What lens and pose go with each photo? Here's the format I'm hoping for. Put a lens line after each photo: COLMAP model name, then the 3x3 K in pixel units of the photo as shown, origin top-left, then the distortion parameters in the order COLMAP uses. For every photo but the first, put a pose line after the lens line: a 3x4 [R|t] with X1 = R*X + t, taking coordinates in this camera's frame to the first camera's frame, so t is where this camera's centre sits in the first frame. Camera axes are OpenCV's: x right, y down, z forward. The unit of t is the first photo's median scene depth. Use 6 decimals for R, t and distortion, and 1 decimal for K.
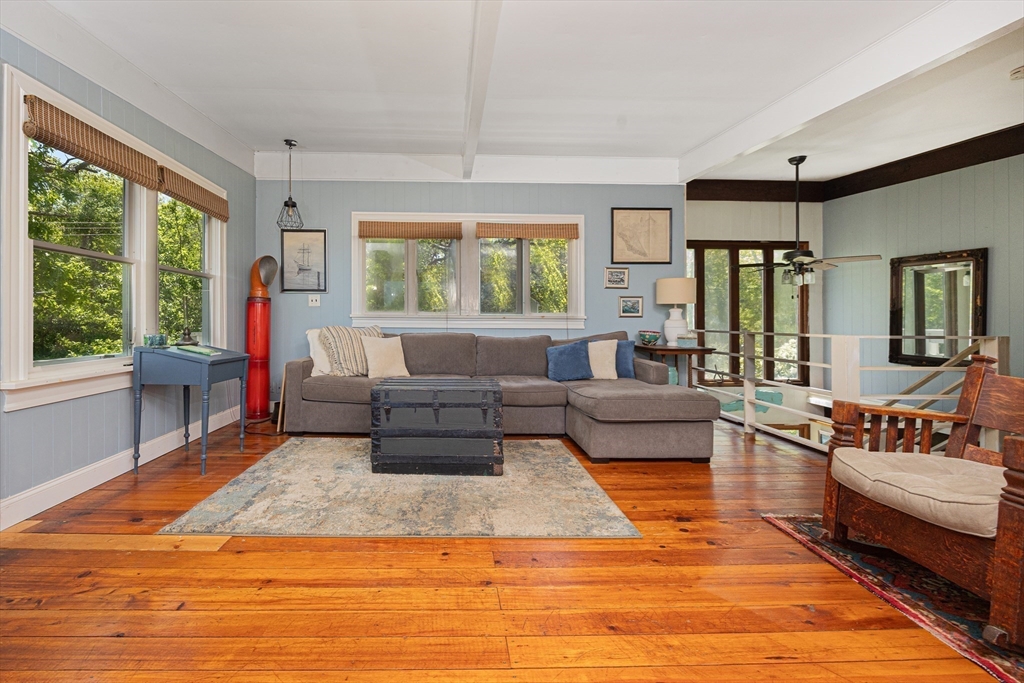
lens RADIAL K [[427.8, 0, 508.1], [0, 427.8, 335.4], [0, 0, 1]] dist [0.000793, 0.000296]
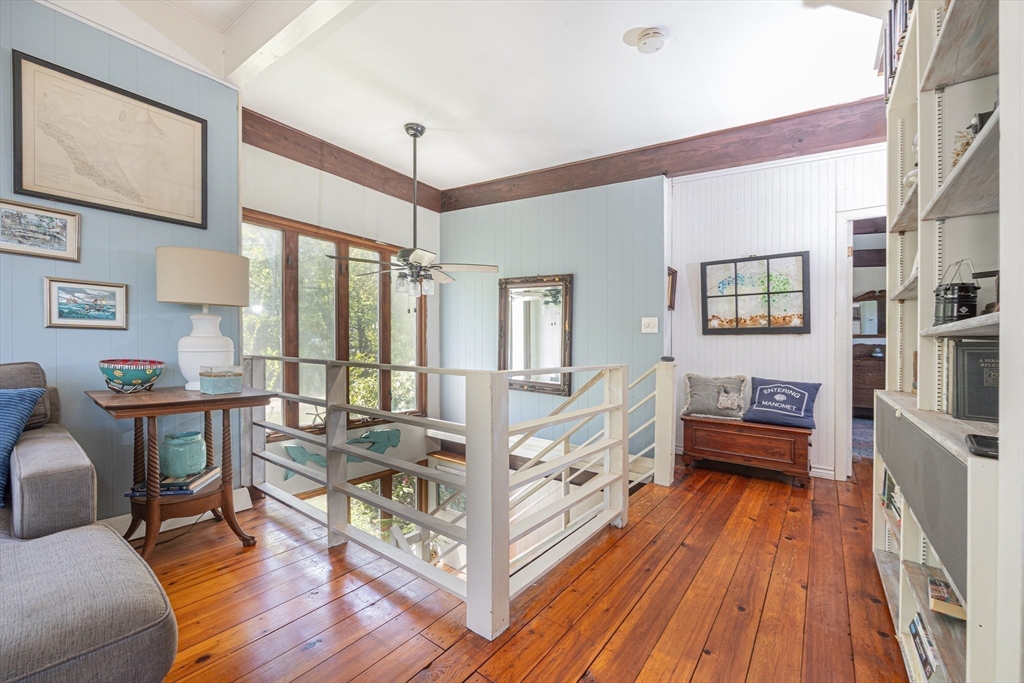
lens RADIAL K [[408.3, 0, 511.8], [0, 408.3, 333.5], [0, 0, 1]] dist [-0.000671, -0.000248]
pose [[0.681874, 0.031078, 0.730809, 0.271989], [0.007202, 0.998763, -0.049192, -0.013629], [-0.731434, 0.038806, 0.680807, 0.391621]]
